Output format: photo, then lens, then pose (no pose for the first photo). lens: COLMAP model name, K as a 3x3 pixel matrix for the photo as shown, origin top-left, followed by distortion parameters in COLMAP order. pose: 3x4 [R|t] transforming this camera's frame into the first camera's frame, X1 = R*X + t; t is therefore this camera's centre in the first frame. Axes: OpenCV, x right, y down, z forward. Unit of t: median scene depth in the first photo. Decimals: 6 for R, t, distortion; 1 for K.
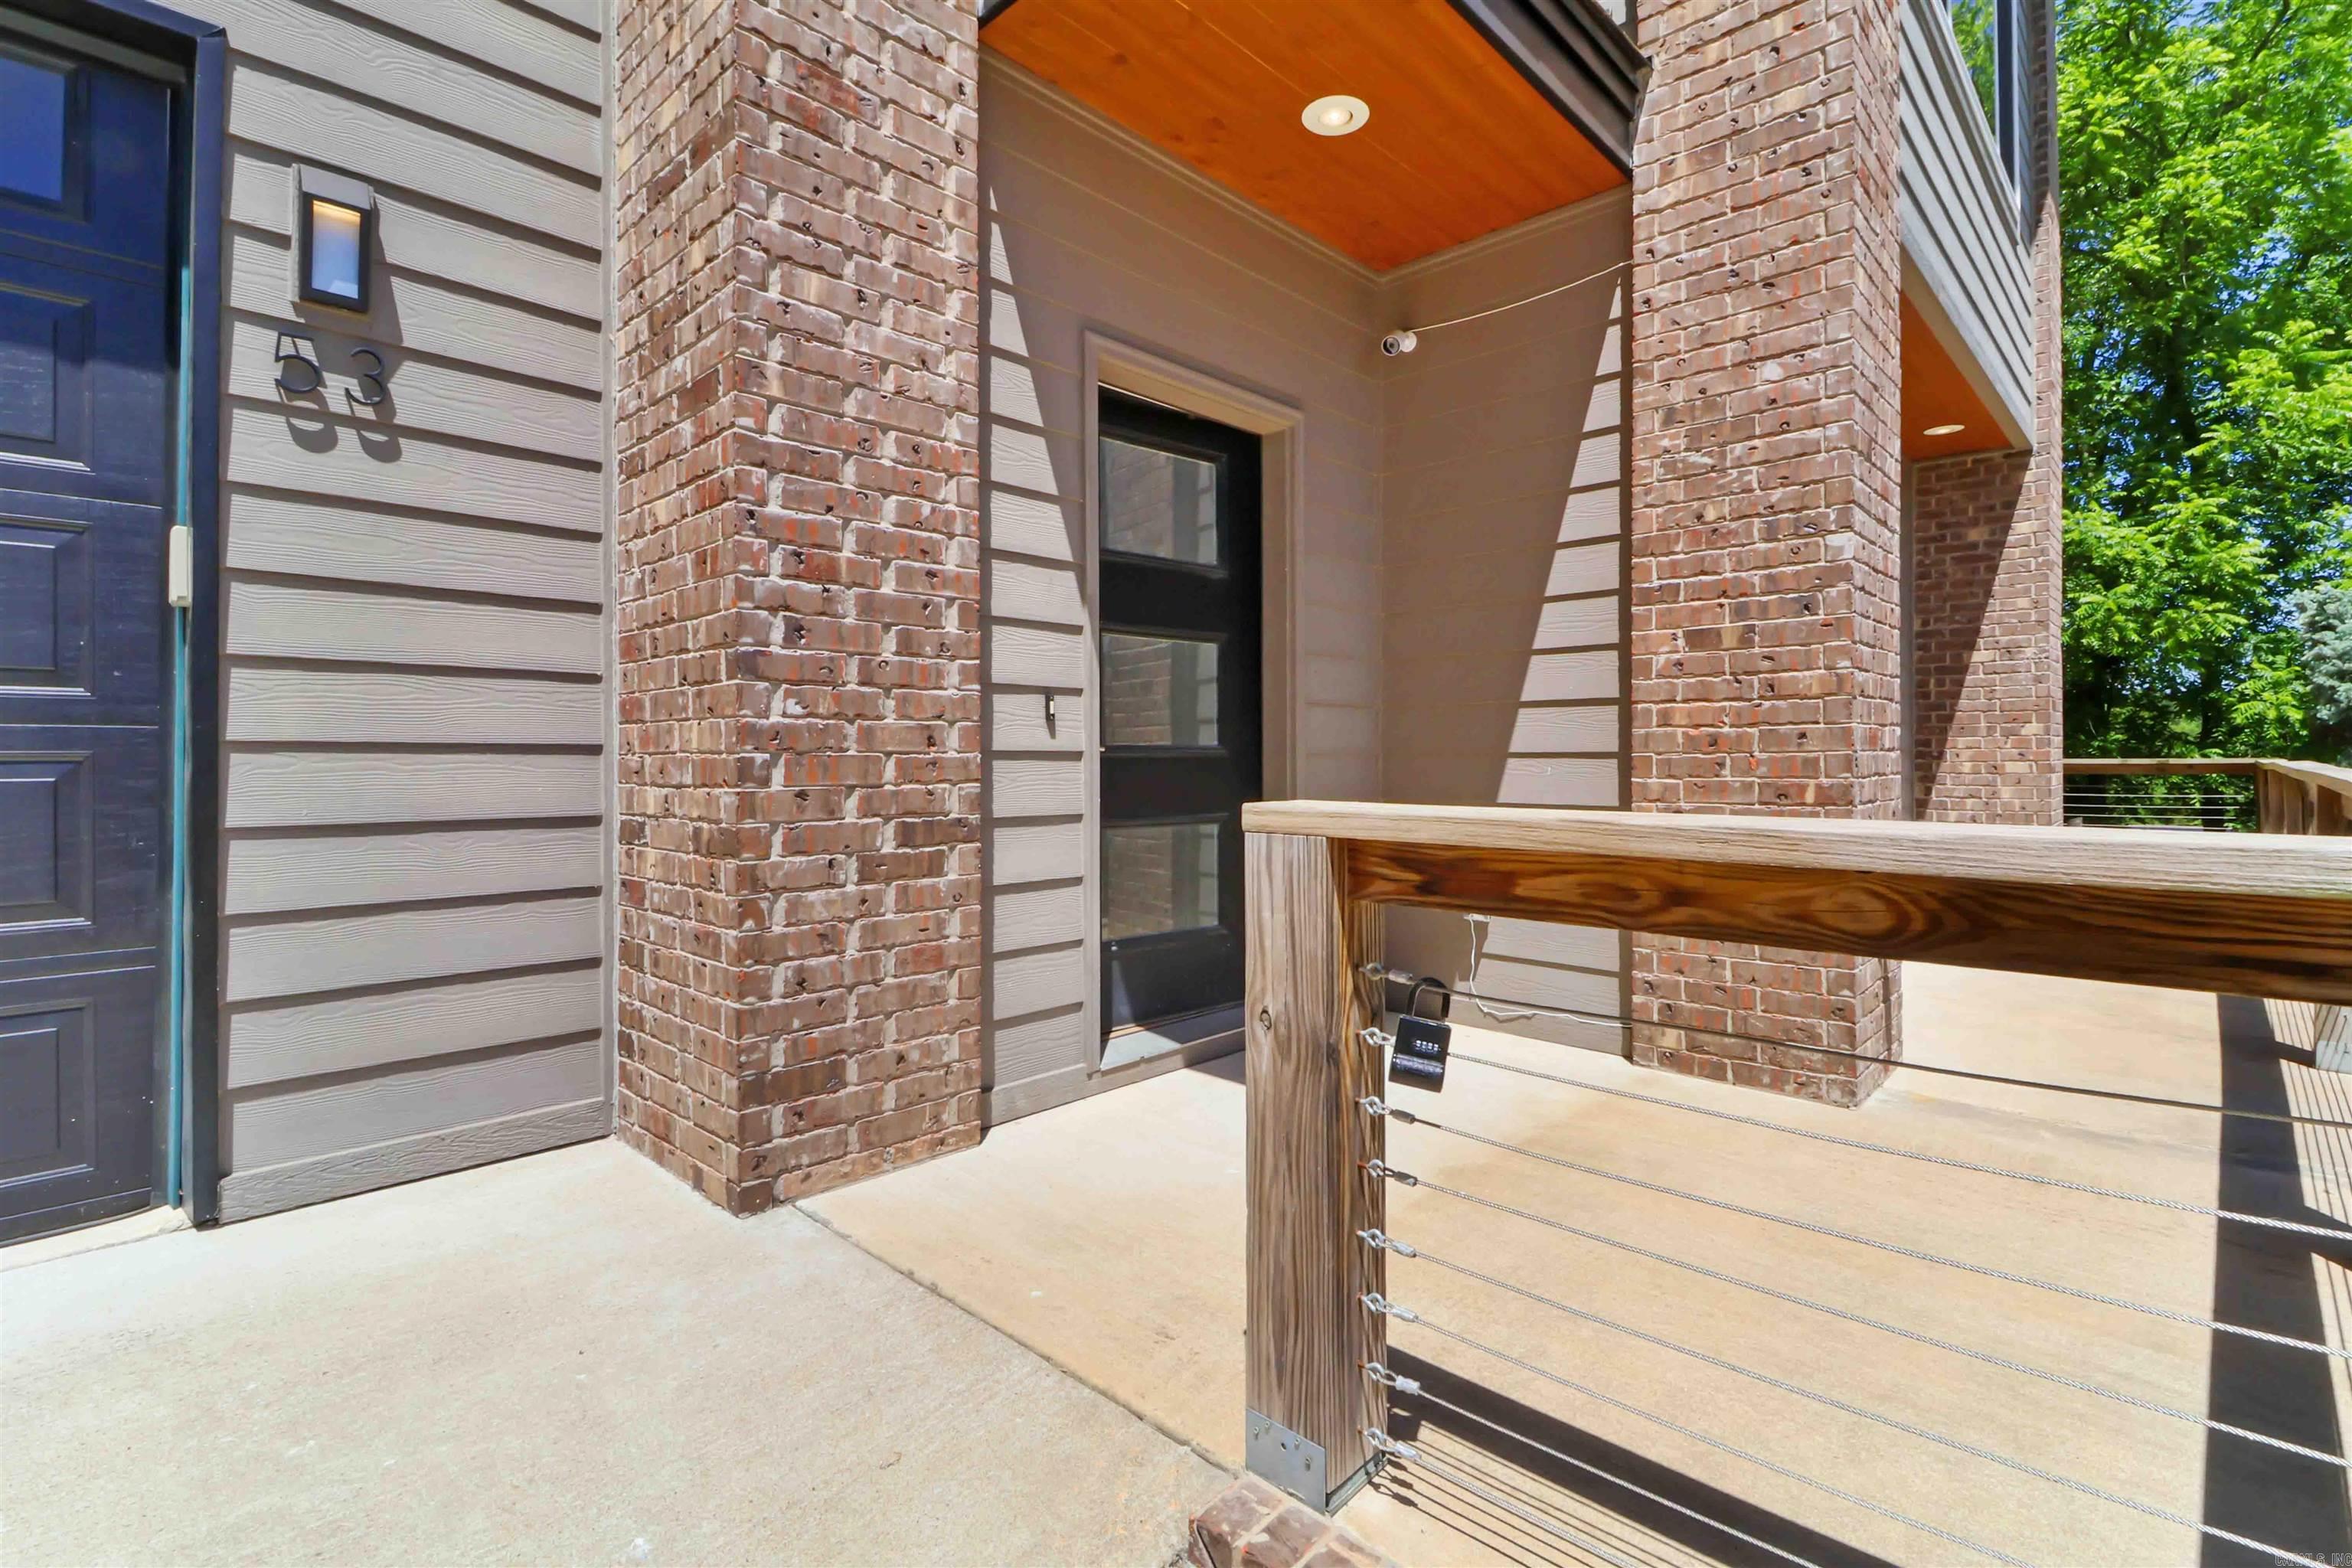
lens RADIAL K [[1069.0, 0, 1186.7], [0, 1069.0, 773.1], [0, 0, 1]] dist [0.020937, -0.011011]
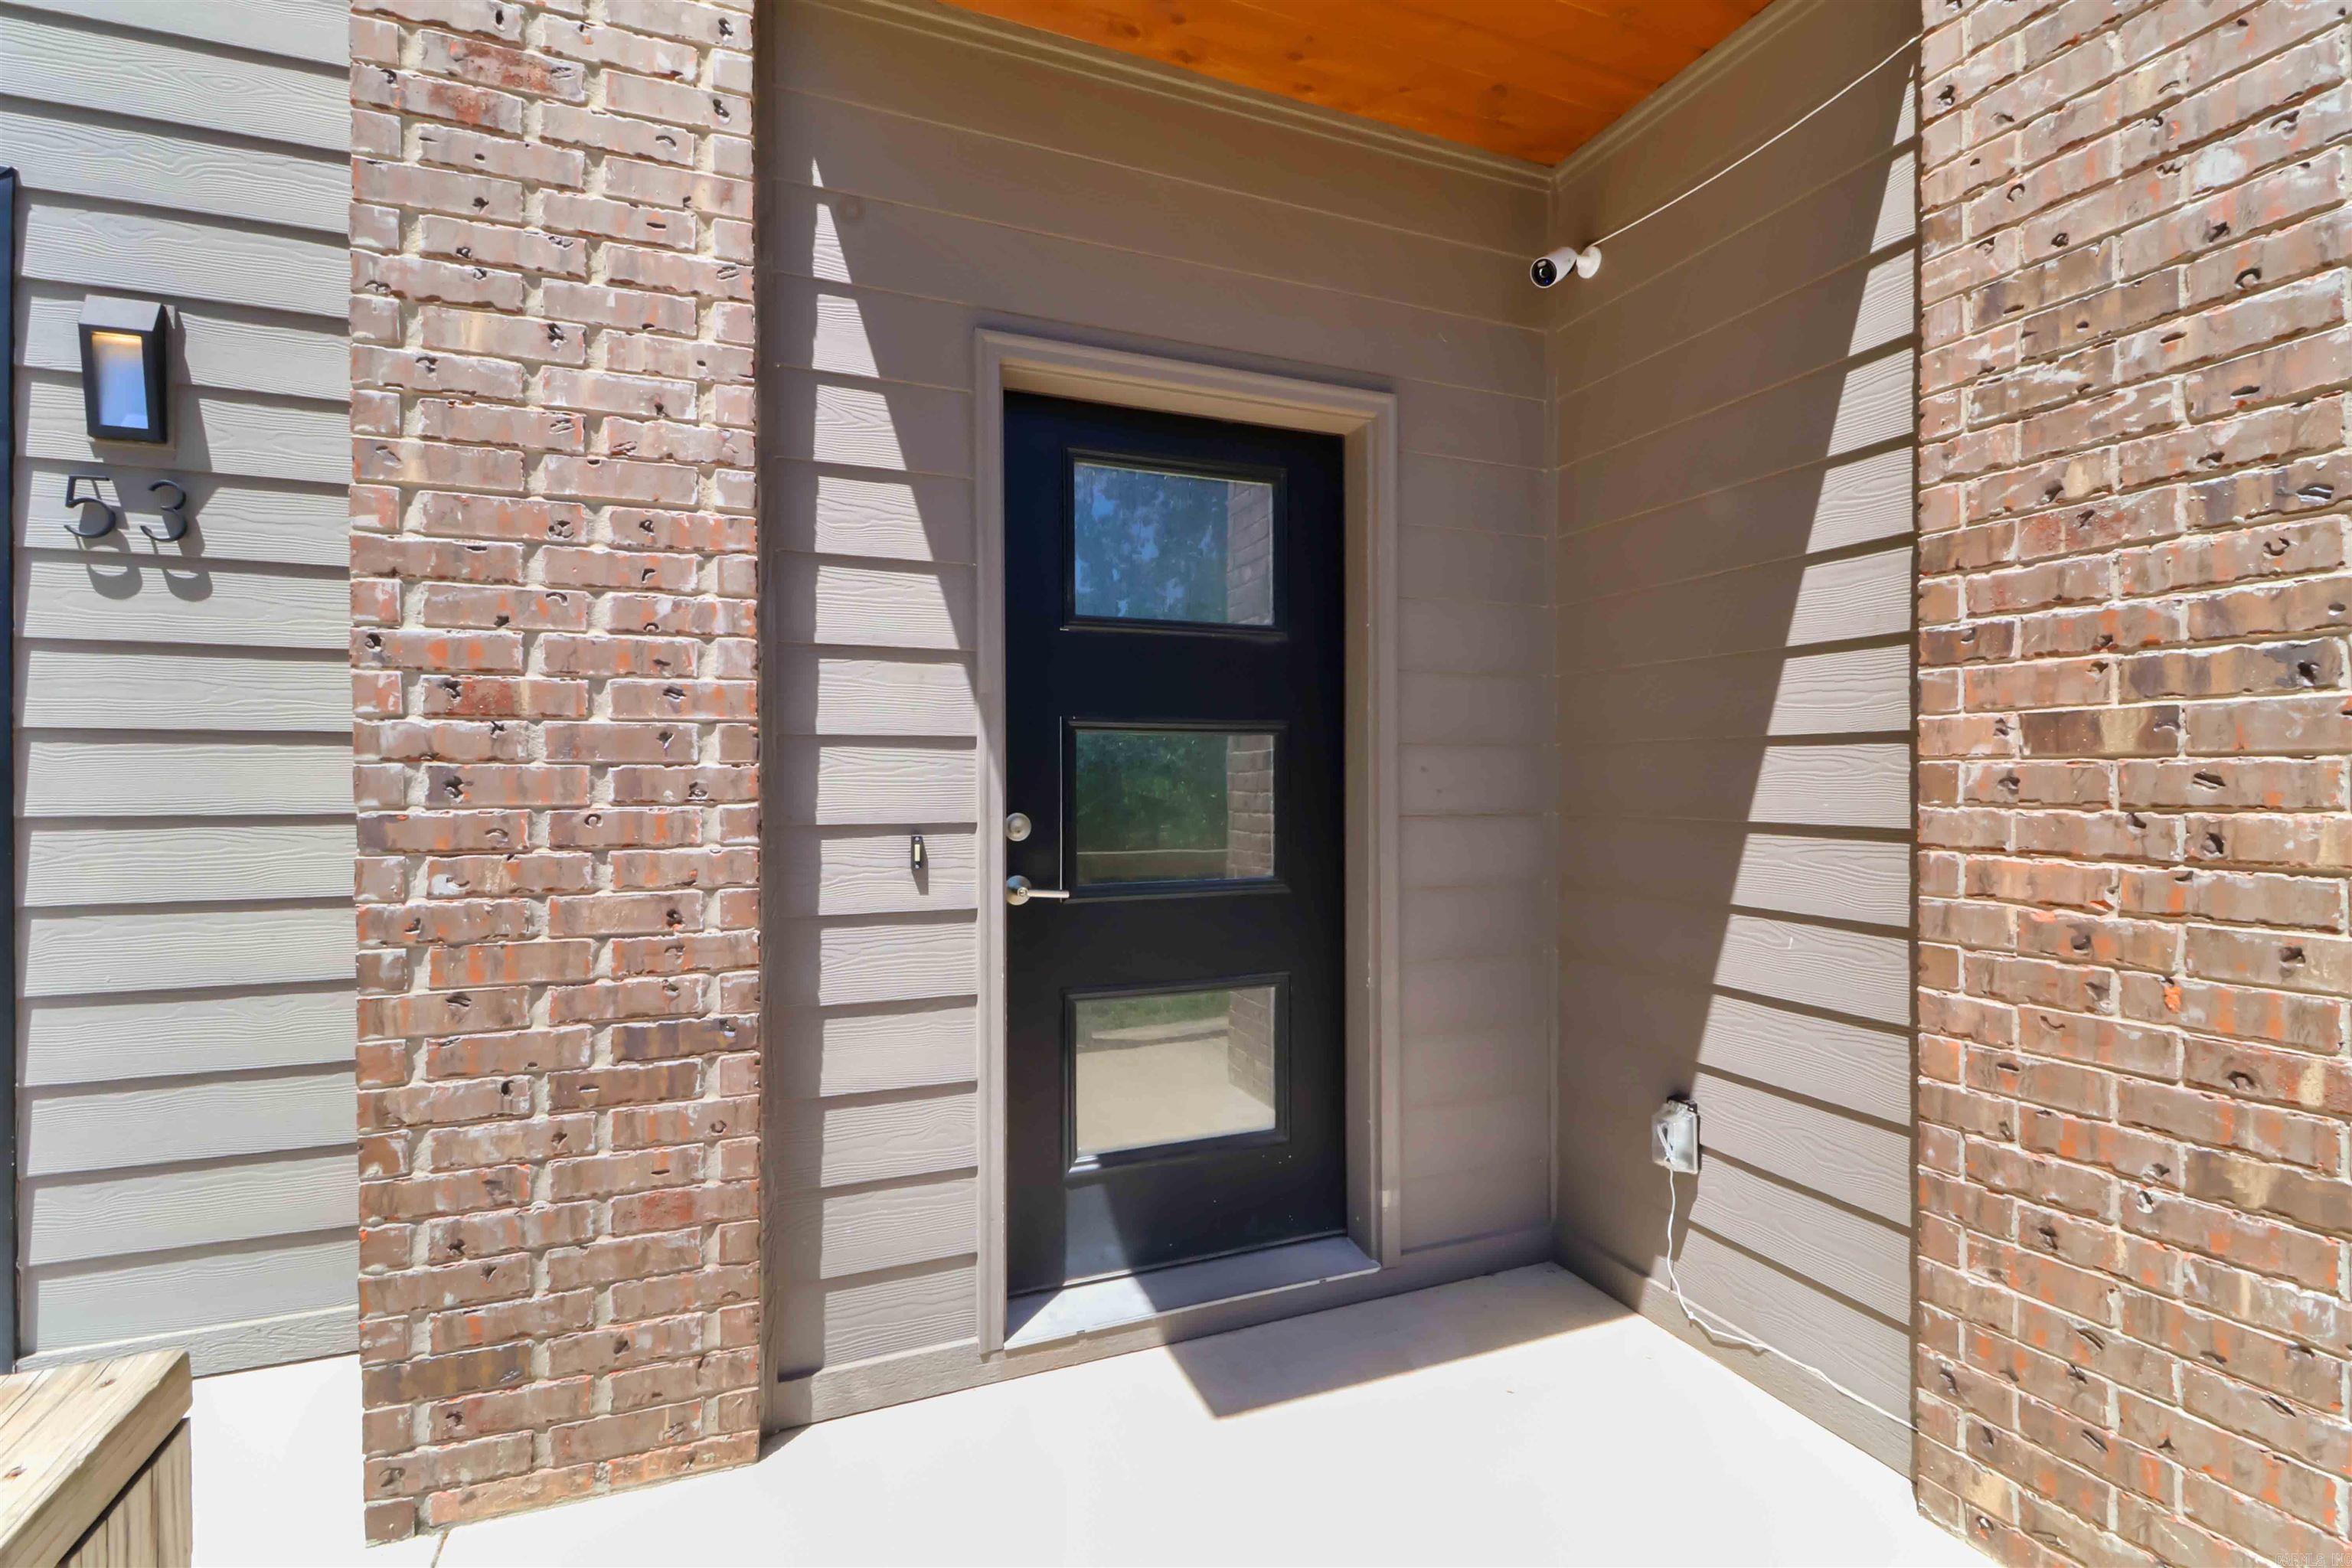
lens RADIAL K [[1064.7, 0, 1182.9], [0, 1064.7, 800.5], [0, 0, 1]] dist [0.018276, -0.011862]
pose [[0.914615, 0.006626, -0.404272, 0.373151], [-0.005064, 0.999975, 0.004933, -0.113522], [0.404294, -0.002465, 0.914626, 0.454881]]
